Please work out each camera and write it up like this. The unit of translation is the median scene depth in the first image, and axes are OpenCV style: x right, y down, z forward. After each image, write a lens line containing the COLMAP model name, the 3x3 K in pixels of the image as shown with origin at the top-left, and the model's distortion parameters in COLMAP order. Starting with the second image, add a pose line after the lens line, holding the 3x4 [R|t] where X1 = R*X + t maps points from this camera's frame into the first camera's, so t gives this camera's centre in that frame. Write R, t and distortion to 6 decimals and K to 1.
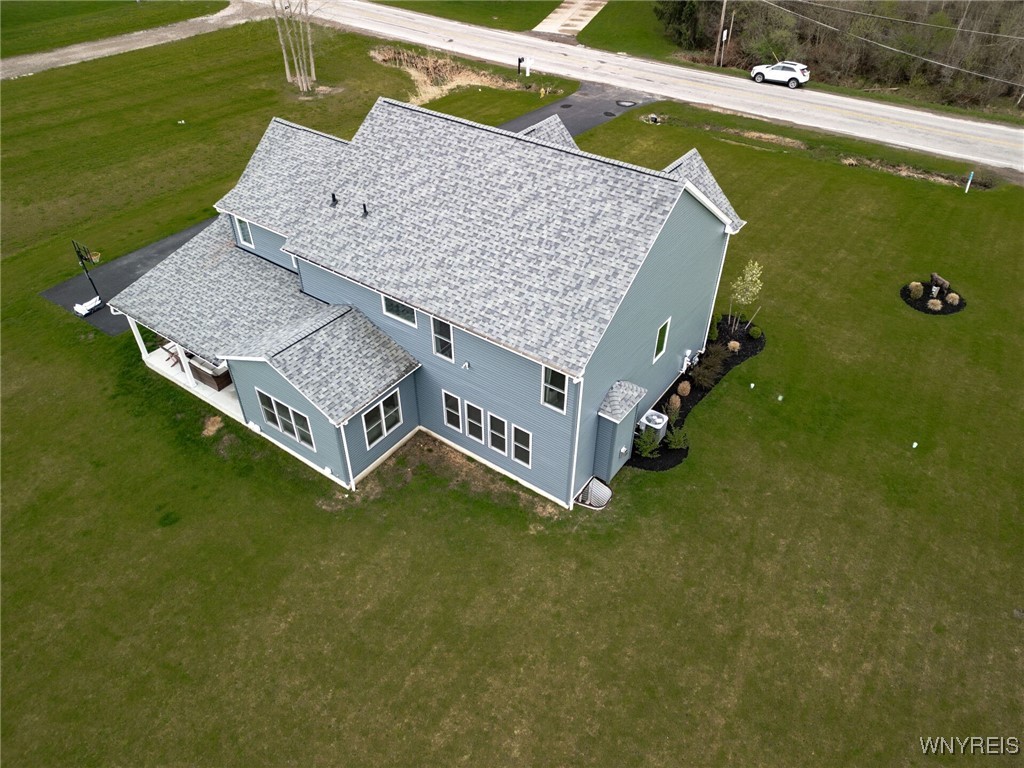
lens RADIAL K [[724.6, 0, 508.1], [0, 724.6, 384.7], [0, 0, 1]] dist [0.064035, -0.041791]
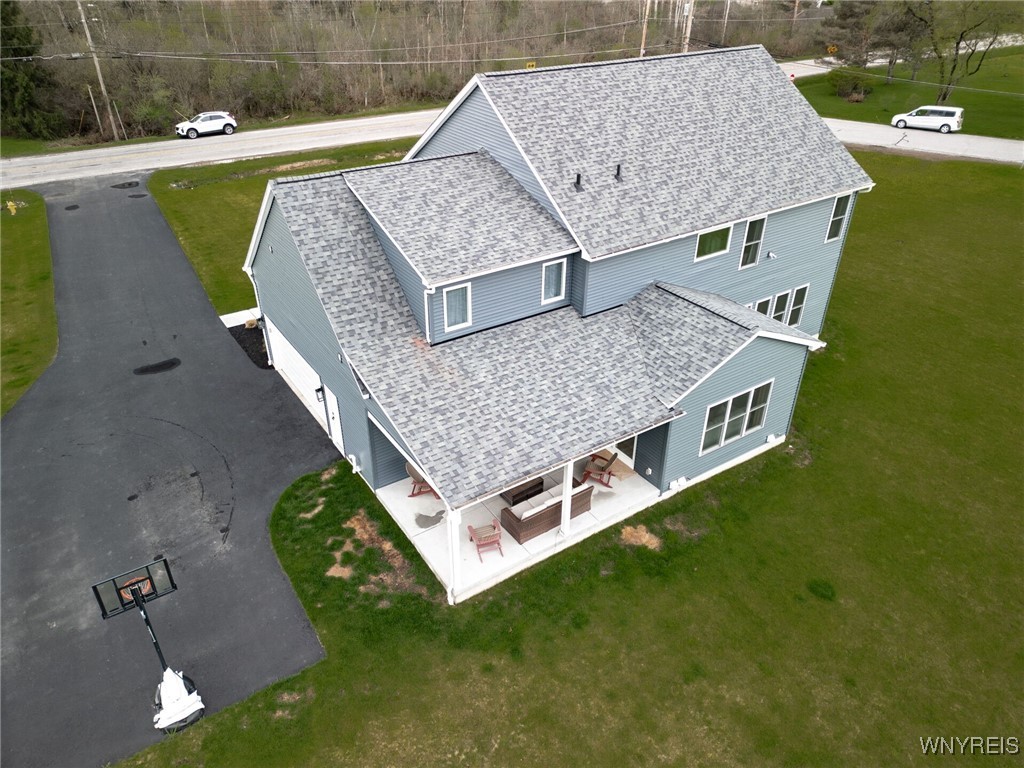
lens RADIAL K [[724.6, 0, 509.4], [0, 724.6, 384.1], [0, 0, 1]] dist [0.064035, -0.041791]
pose [[0.340407, -0.486378, 0.804711, -0.997300], [0.593993, 0.774665, 0.216948, -0.297663], [-0.728900, 0.404142, 0.552607, 0.704891]]
